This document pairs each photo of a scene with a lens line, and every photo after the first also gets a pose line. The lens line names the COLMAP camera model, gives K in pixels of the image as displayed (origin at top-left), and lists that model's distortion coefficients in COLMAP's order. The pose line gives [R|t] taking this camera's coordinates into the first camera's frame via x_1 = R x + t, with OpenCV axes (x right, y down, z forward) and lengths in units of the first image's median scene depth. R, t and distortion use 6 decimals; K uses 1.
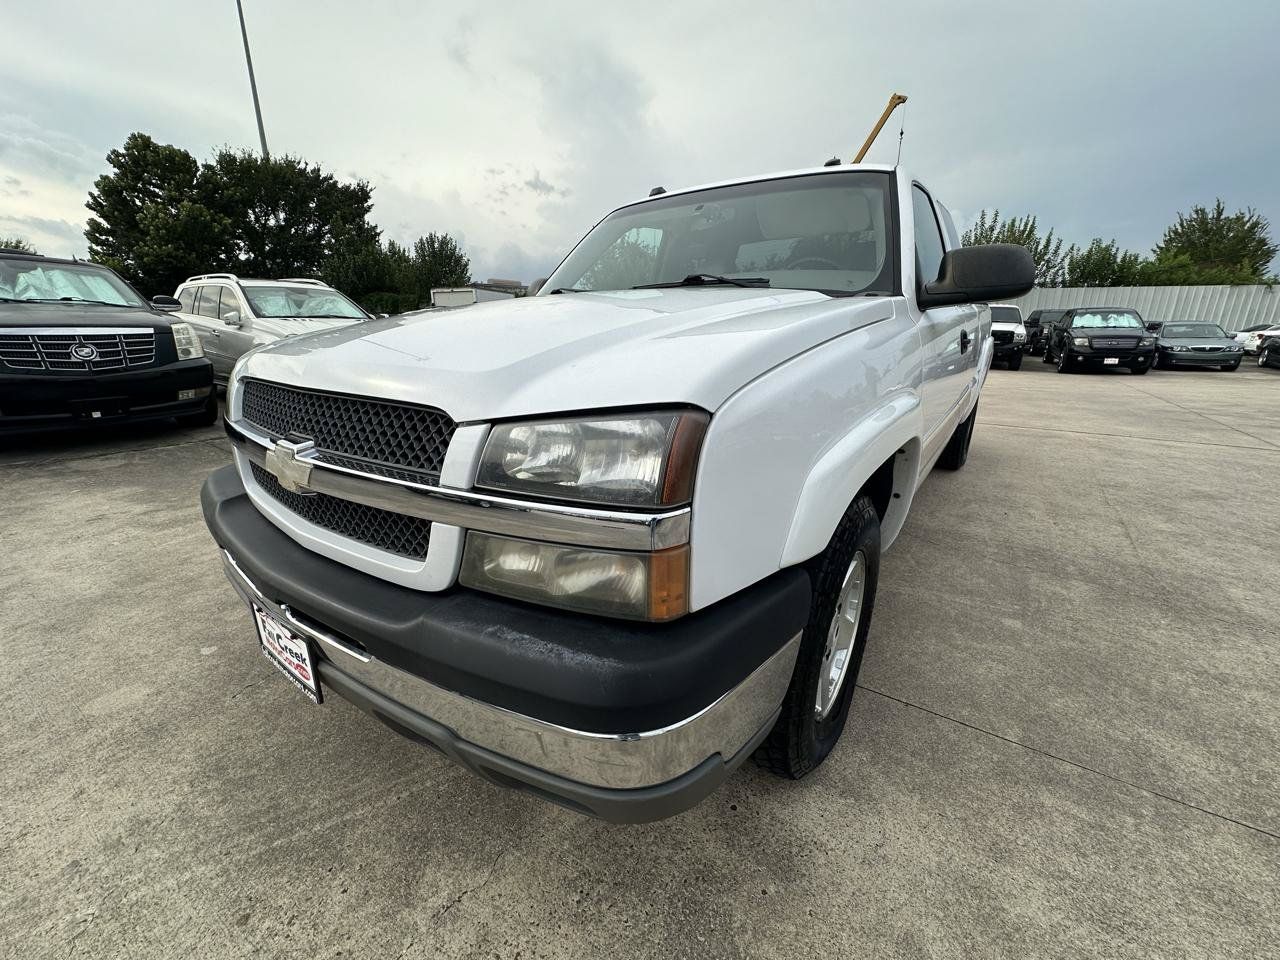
lens RADIAL K [[528.8, 0, 629.1], [0, 528.8, 478.5], [0, 0, 1]] dist [-0.001849, 0.000301]
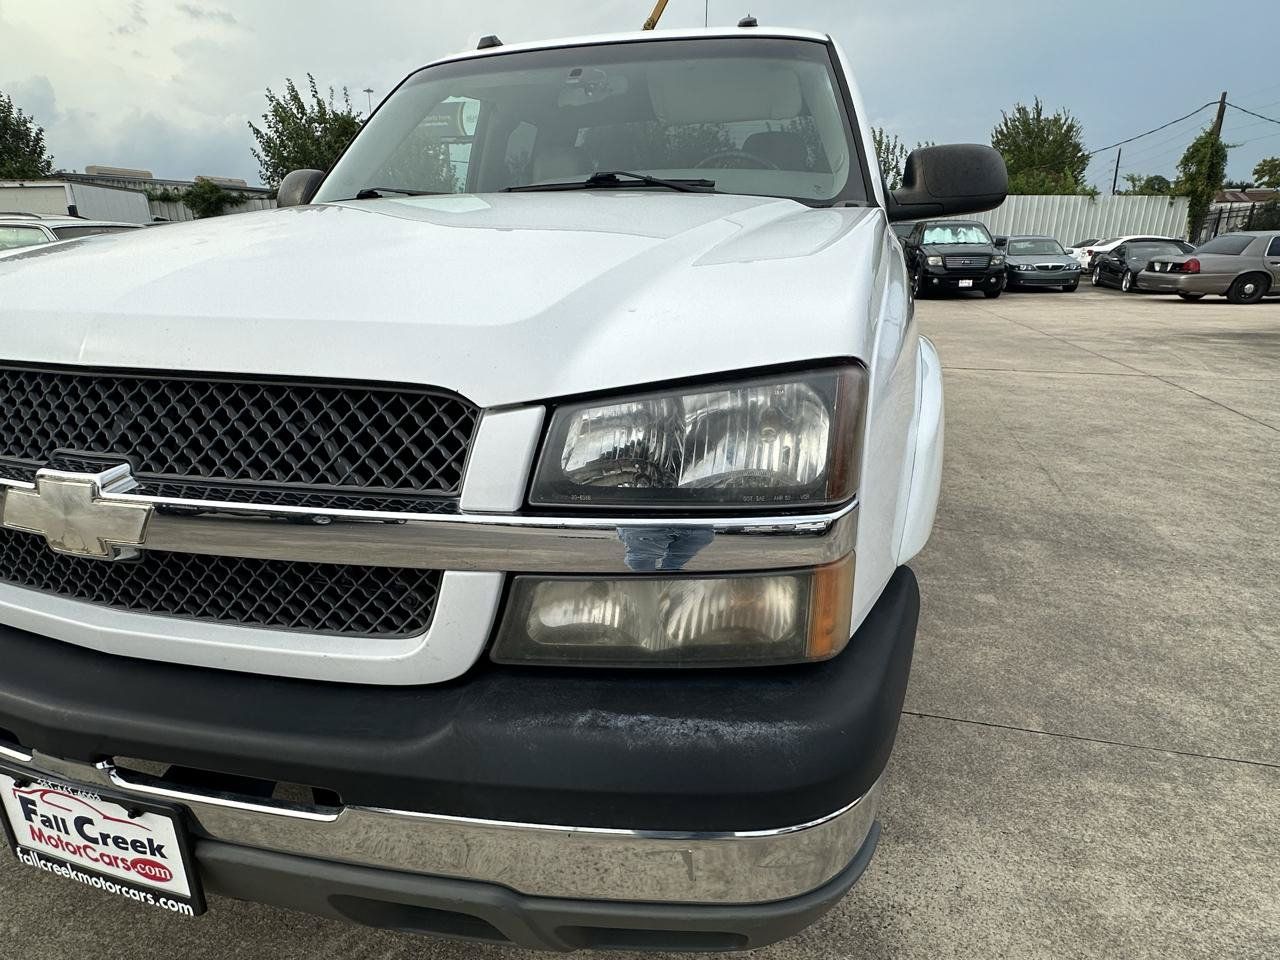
lens RADIAL K [[762.3, 0, 623.4], [0, 762.3, 492.4], [0, 0, 1]] dist [-0.001191, -0.000120]
pose [[0.940000, -0.110673, 0.322724, -0.225001], [0.099693, 0.993740, 0.050412, -0.017098], [-0.326283, -0.015213, 0.945150, 0.042891]]
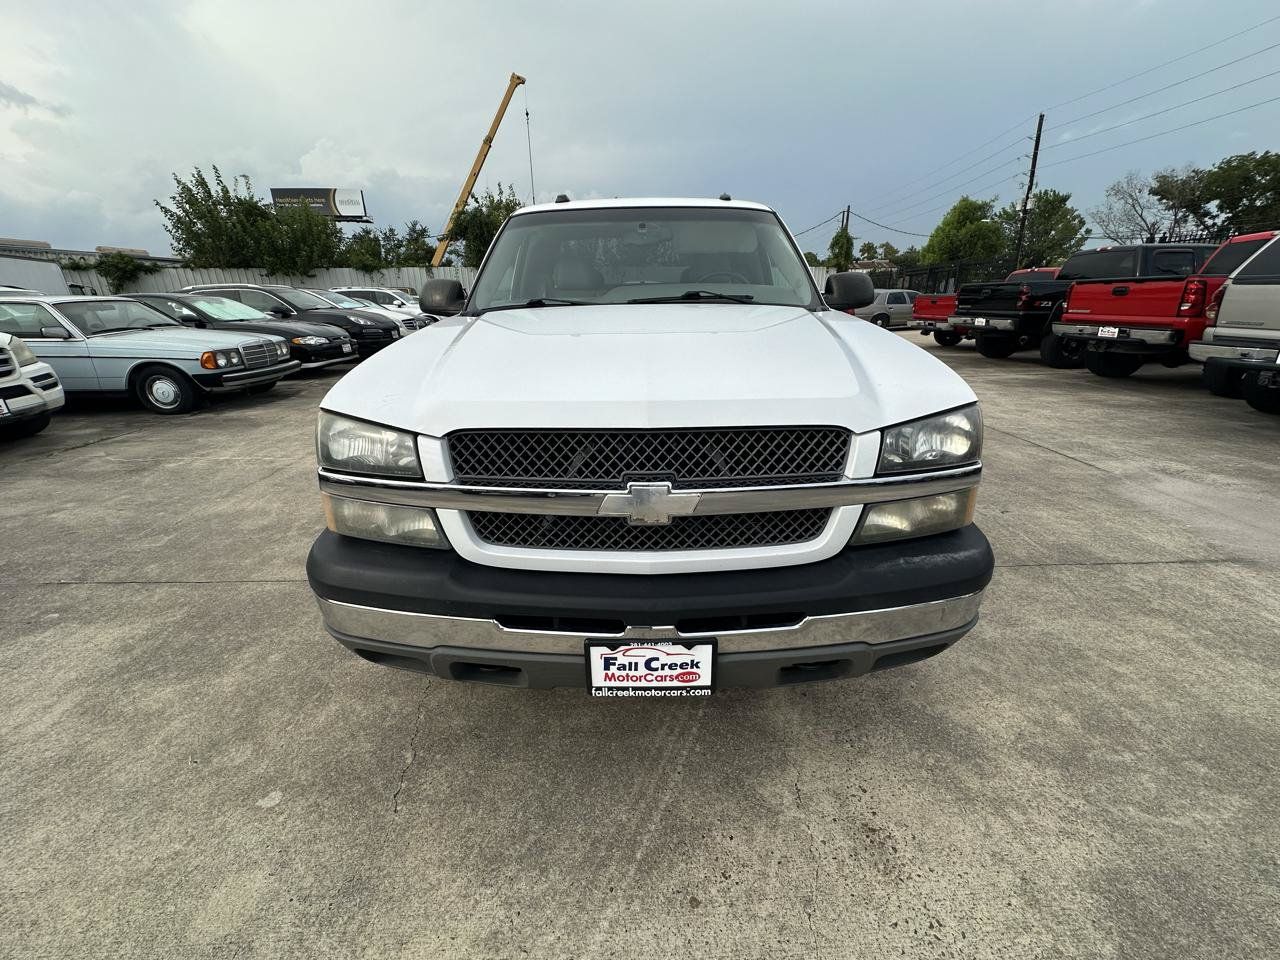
lens RADIAL K [[538.3, 0, 633.3], [0, 538.3, 481.6], [0, 0, 1]] dist [-0.001030, -0.000540]
pose [[0.796862, -0.212832, 0.565433, -0.795752], [0.183513, 0.976944, 0.109103, -0.119026], [-0.575616, 0.016825, 0.817547, 0.073547]]
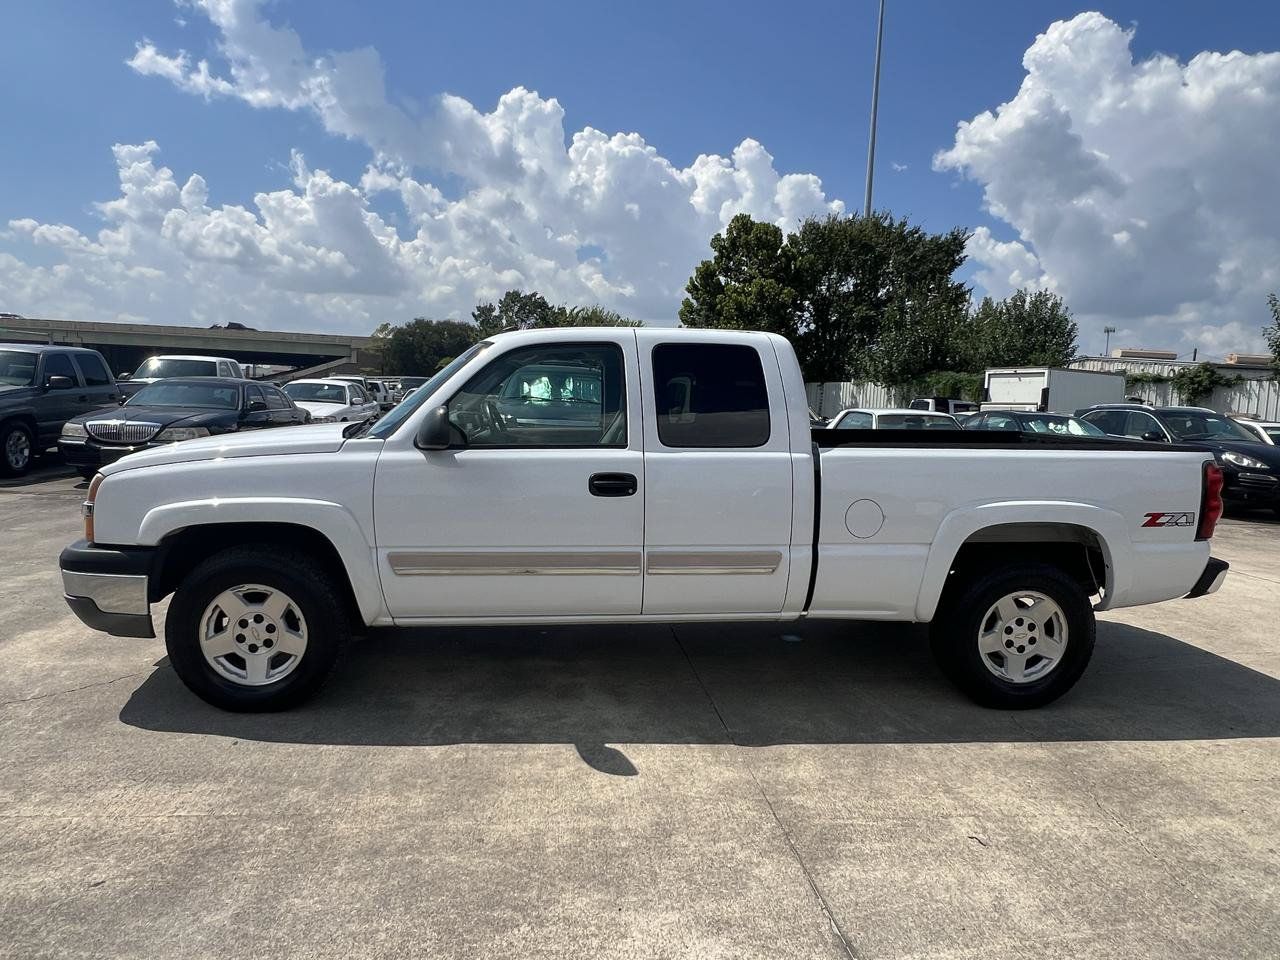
lens RADIAL K [[813.1, 0, 635.2], [0, 813.1, 475.9], [0, 0, 1]] dist [-0.004570, 0.000416]
pose [[0.651720, 0.101035, -0.751700, 2.352908], [-0.250517, 0.964140, -0.087608, -0.206724], [0.715893, 0.245410, 0.653660, 0.063662]]
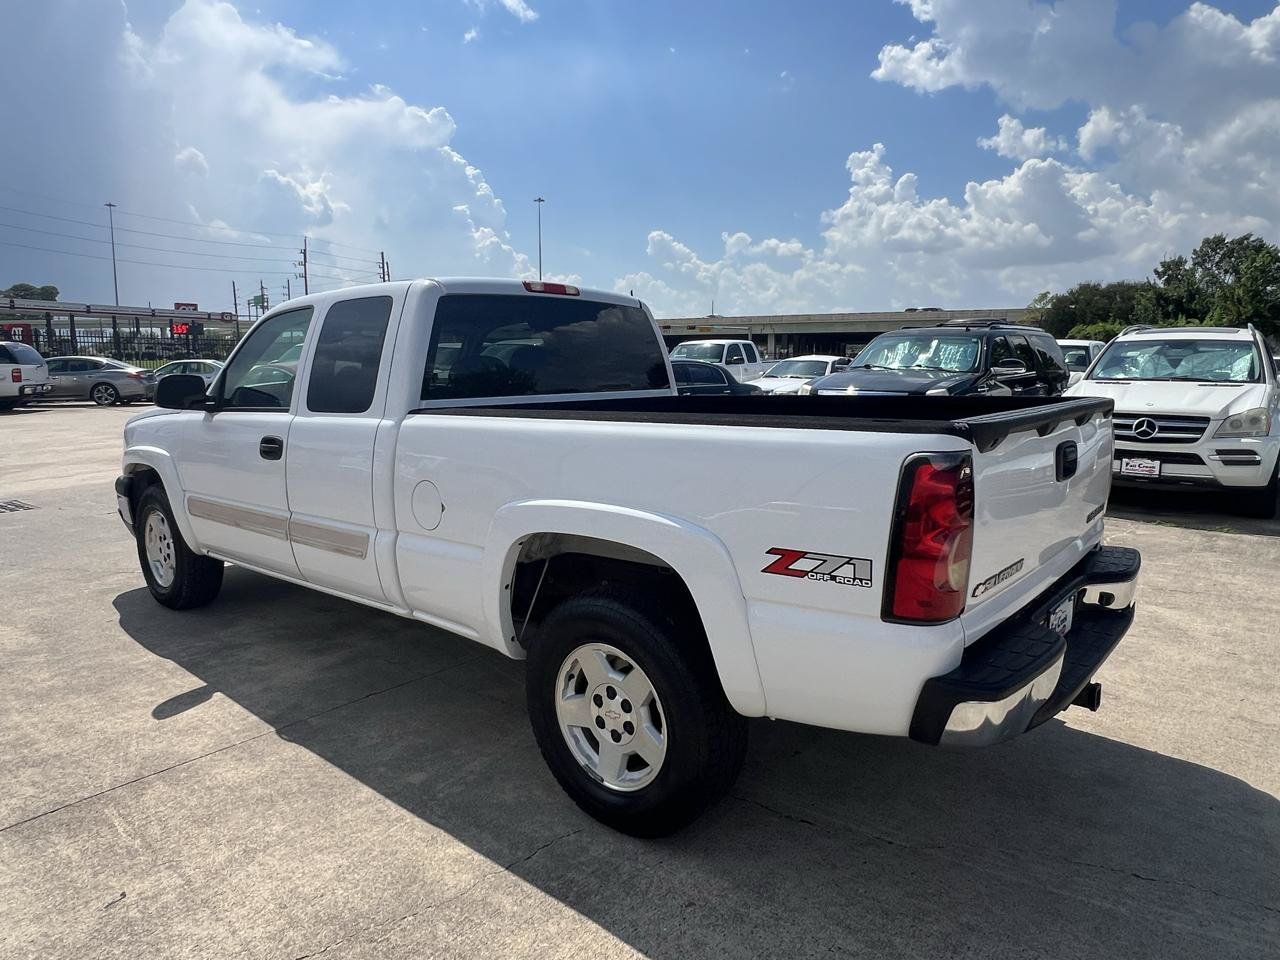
lens RADIAL K [[812.4, 0, 635.2], [0, 812.4, 471.0], [0, 0, 1]] dist [-0.005708, 0.003693]
pose [[-0.093242, 0.136750, -0.986208, 2.734055], [-0.280081, 0.946921, 0.157783, -0.857722], [0.955437, 0.290930, -0.049992, 2.289282]]
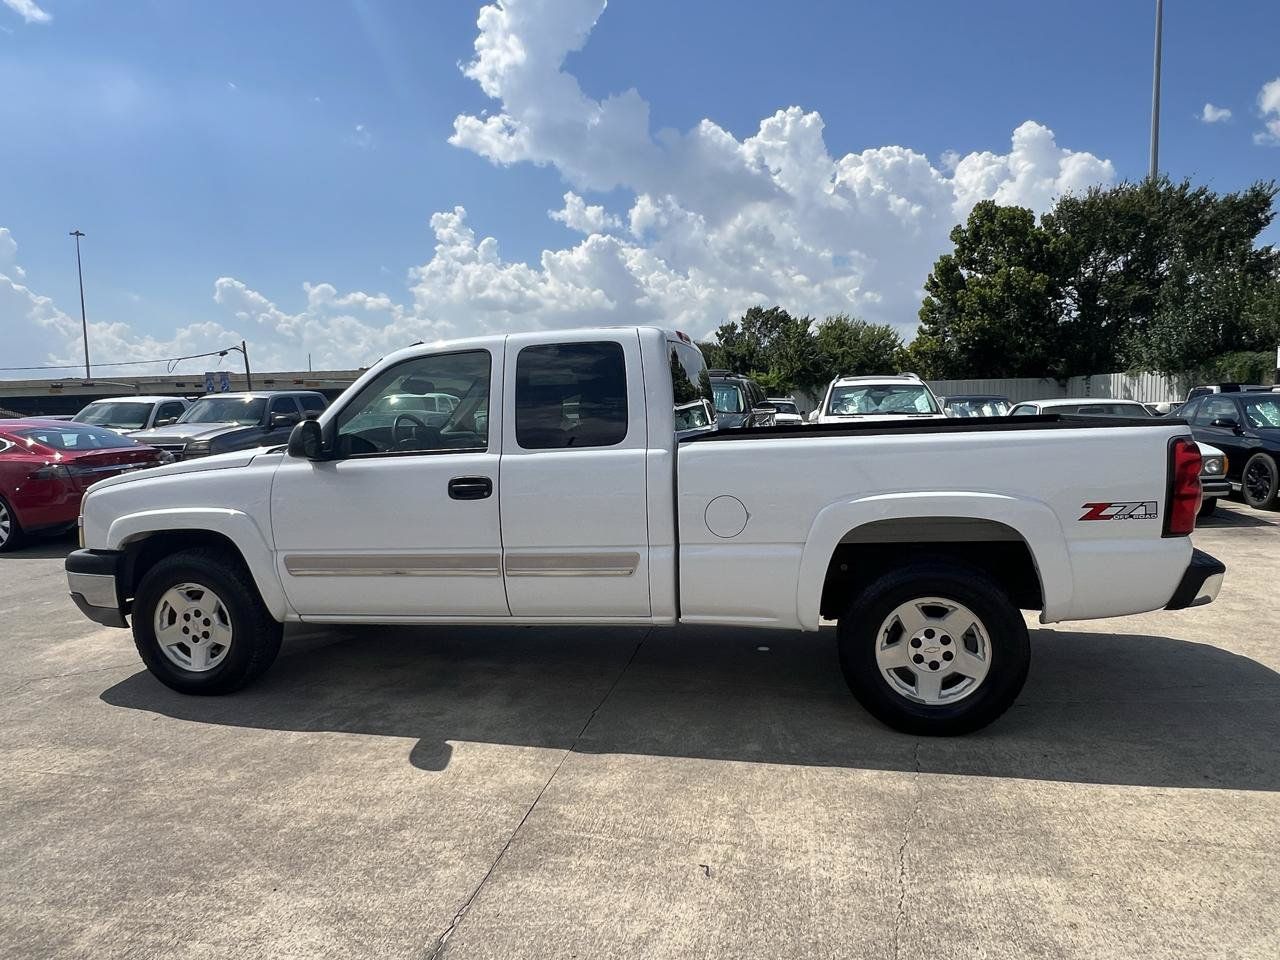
lens RADIAL K [[810.3, 0, 647.3], [0, 810.3, 479.3], [0, 0, 1]] dist [-0.003094, 0.000342]
pose [[0.394948, 0.071961, -0.915881, 2.852423], [-0.237027, 0.971158, -0.025907, -0.418664], [0.887600, 0.227320, 0.400613, 0.898839]]
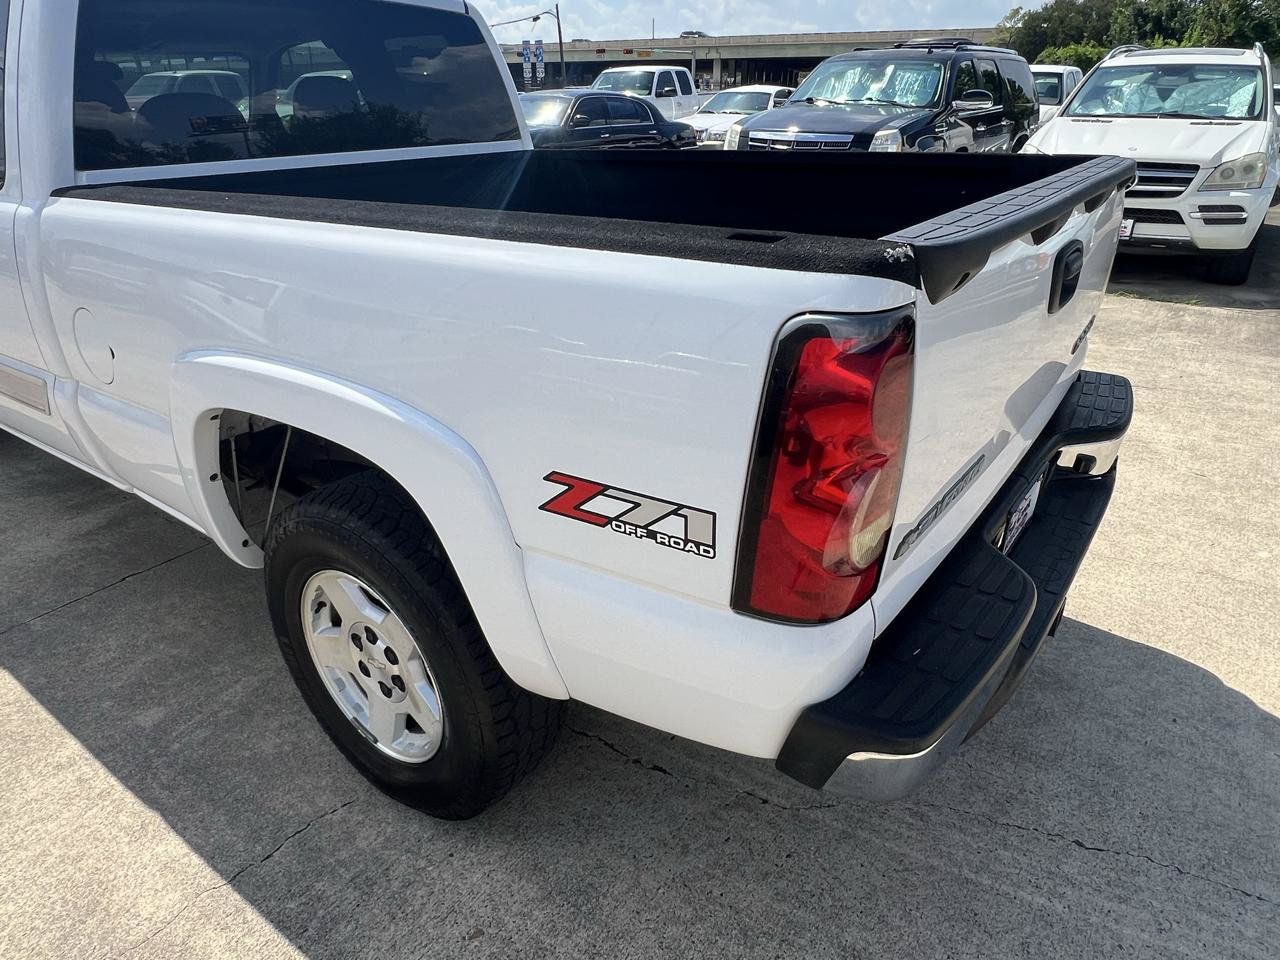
lens RADIAL K [[813.1, 0, 635.2], [0, 813.1, 475.9], [0, 0, 1]] dist [-0.004570, 0.000416]
pose [[-0.021868, 0.429948, -0.902589, 2.197965], [-0.276738, 0.864926, 0.418712, -0.910547], [0.960697, 0.258936, 0.100069, 2.442282]]
